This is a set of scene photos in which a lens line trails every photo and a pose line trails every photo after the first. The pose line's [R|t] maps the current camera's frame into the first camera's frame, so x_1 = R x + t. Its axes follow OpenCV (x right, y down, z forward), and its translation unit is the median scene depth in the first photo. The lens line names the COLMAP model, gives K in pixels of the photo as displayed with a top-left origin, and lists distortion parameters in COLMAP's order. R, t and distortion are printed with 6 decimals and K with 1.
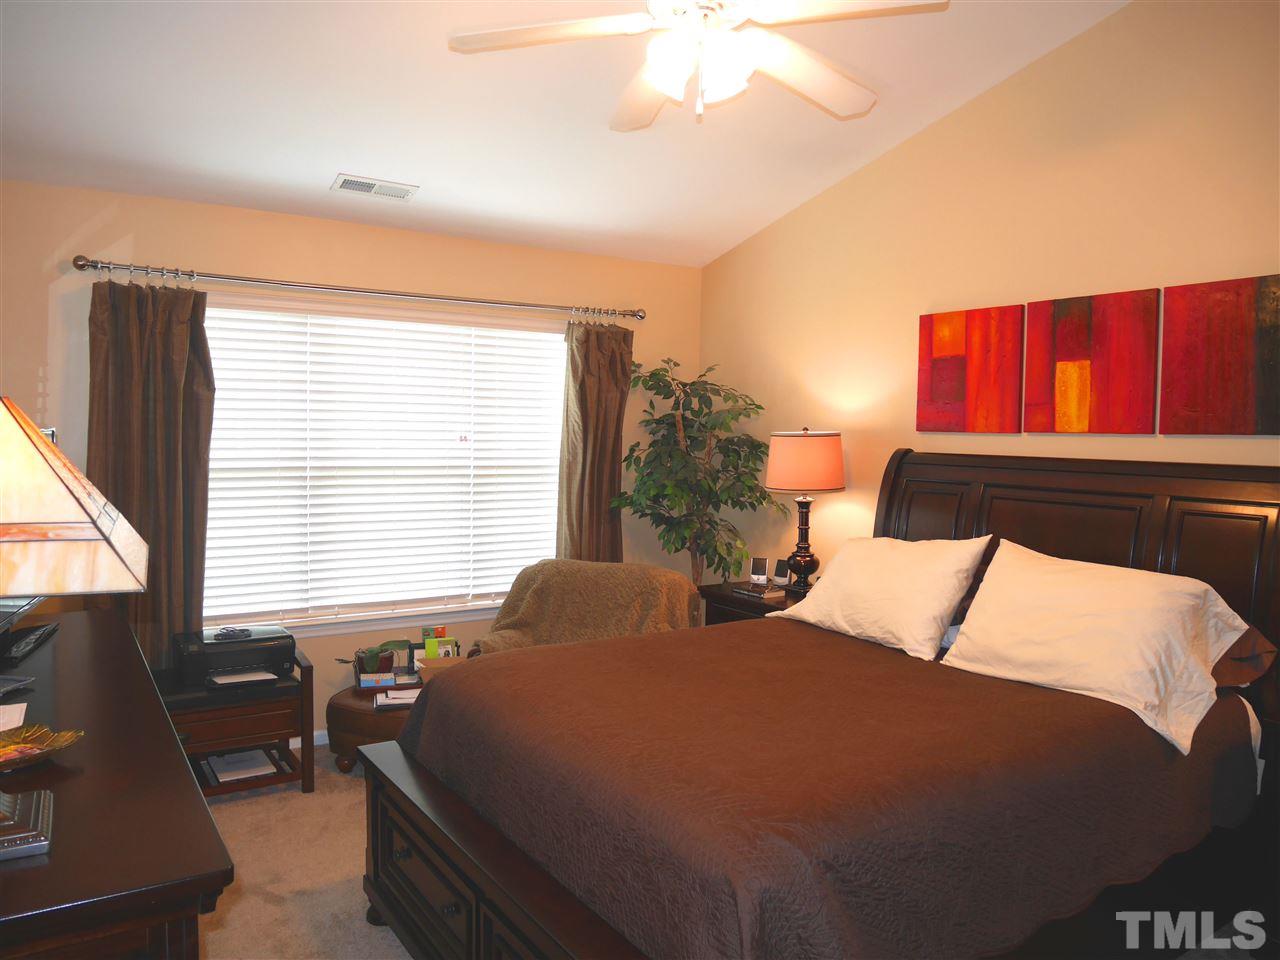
lens RADIAL K [[908.1, 0, 649.3], [0, 908.1, 477.5], [0, 0, 1]] dist [-0.081733, 0.030441]
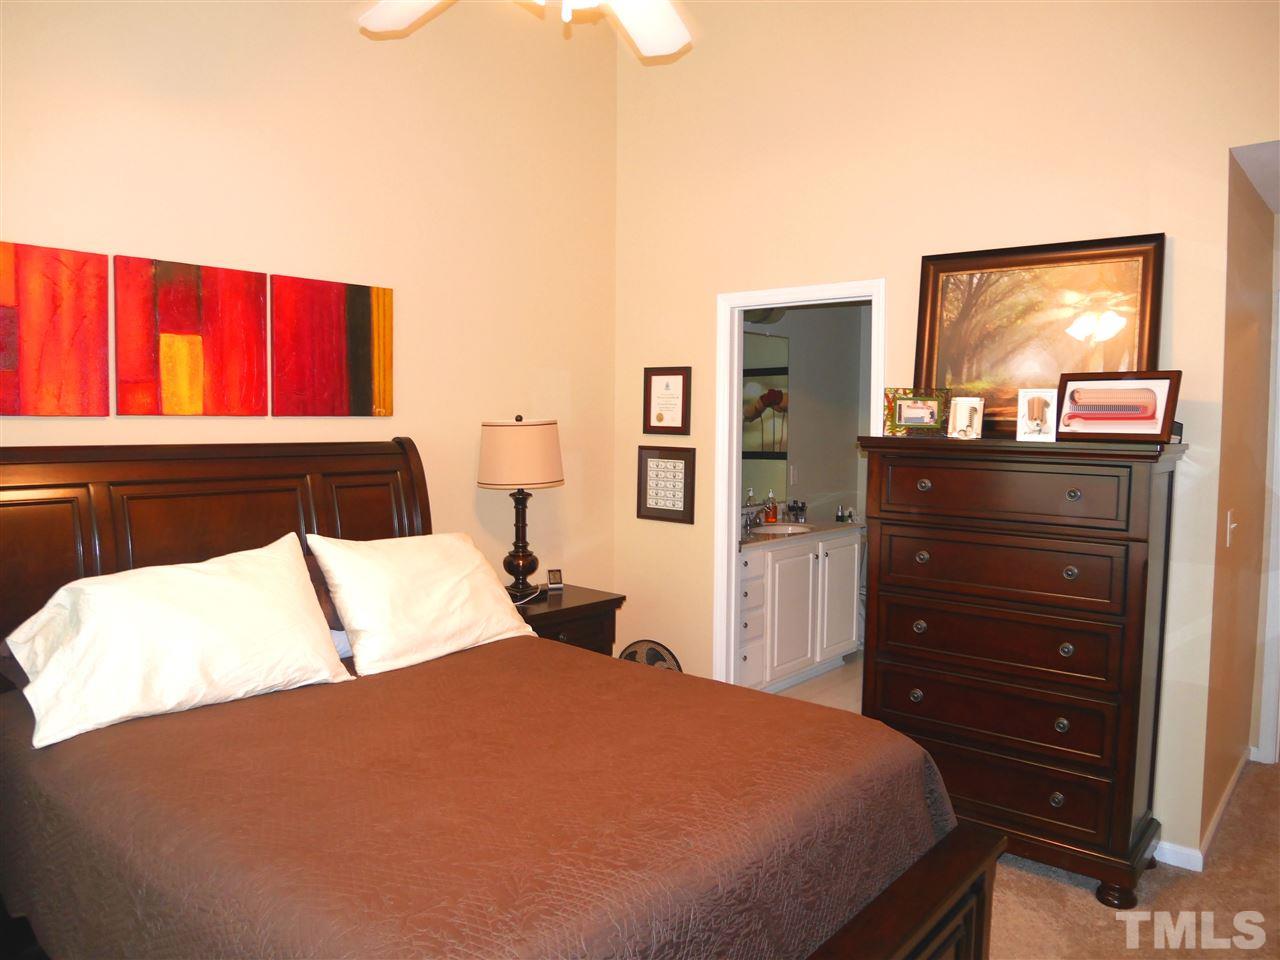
lens RADIAL K [[908.1, 0, 649.3], [0, 908.1, 477.5], [0, 0, 1]] dist [-0.081733, 0.030441]
pose [[-0.260879, -0.073800, 0.962547, -0.517621], [0.042035, 0.995260, 0.087701, -0.047158], [-0.964456, 0.063340, -0.256540, 0.793936]]
